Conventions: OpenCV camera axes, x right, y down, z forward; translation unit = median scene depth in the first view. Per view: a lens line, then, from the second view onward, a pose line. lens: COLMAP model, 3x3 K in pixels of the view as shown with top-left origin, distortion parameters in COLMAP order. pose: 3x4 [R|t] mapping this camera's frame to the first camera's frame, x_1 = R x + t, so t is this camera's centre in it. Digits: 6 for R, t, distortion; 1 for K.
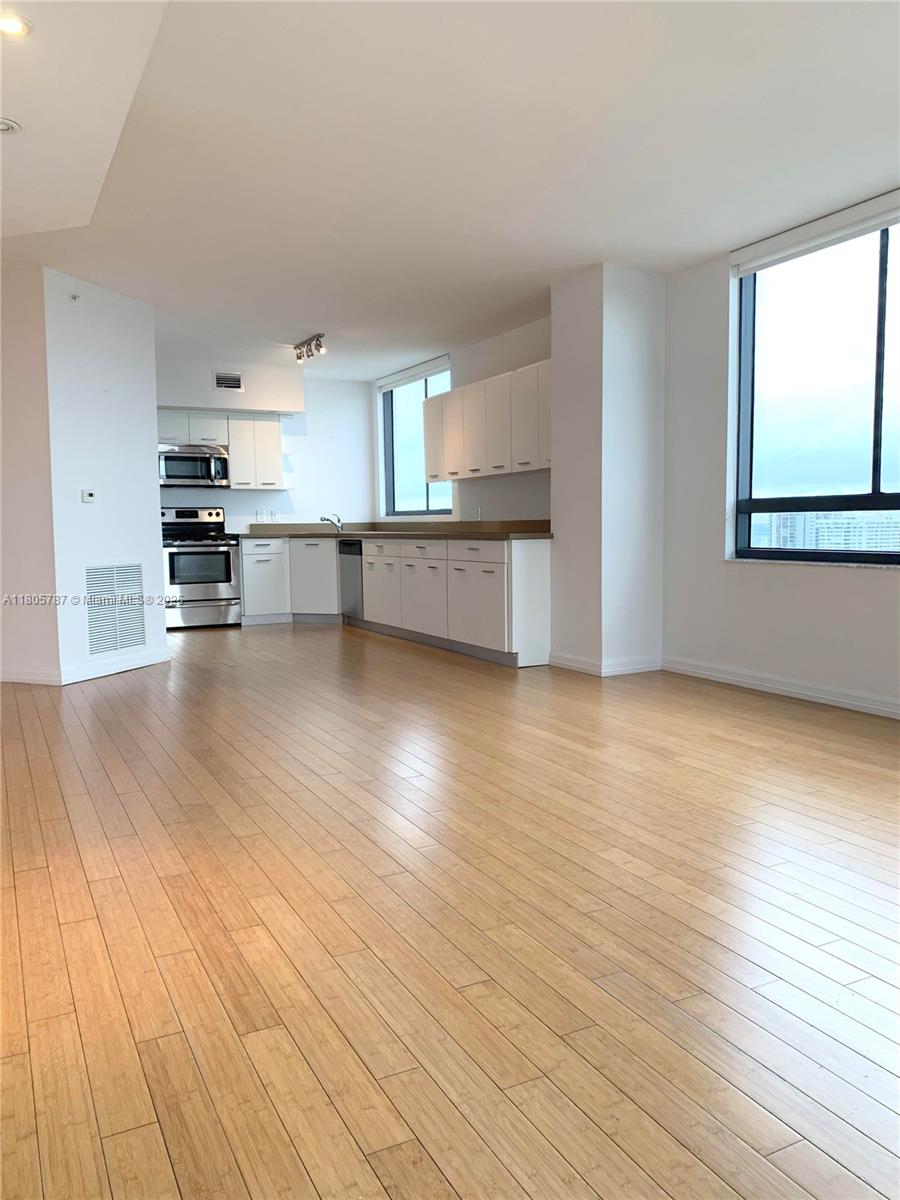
lens RADIAL K [[911.5, 0, 459.7], [0, 911.5, 591.4], [0, 0, 1]] dist [0.042531, -0.053122]
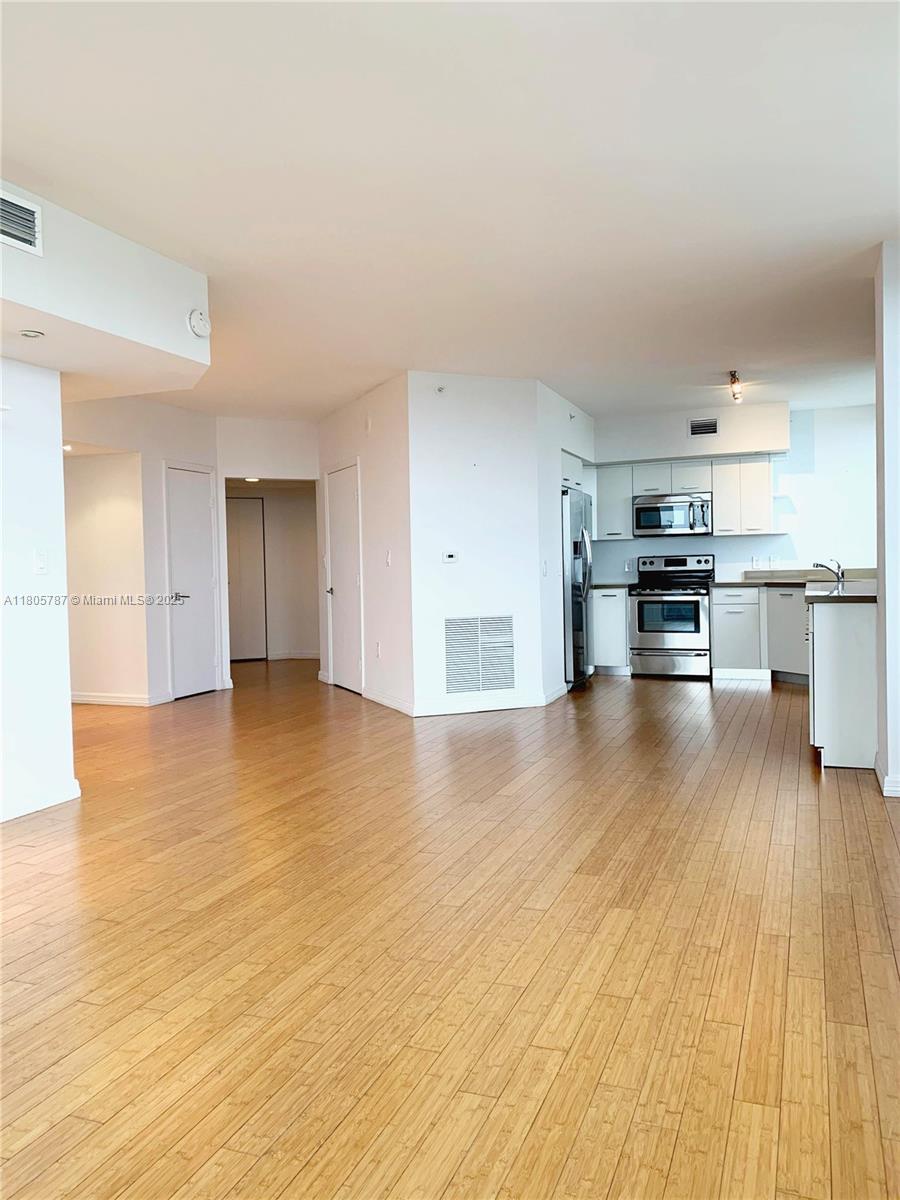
lens RADIAL K [[911.5, 0, 448.4], [0, 911.5, 594.5], [0, 0, 1]] dist [0.042531, -0.053122]
pose [[0.664957, 0.019199, -0.746635, 0.298165], [-0.041081, 0.999096, -0.010896, -0.028817], [0.745751, 0.037918, 0.665145, 0.151796]]
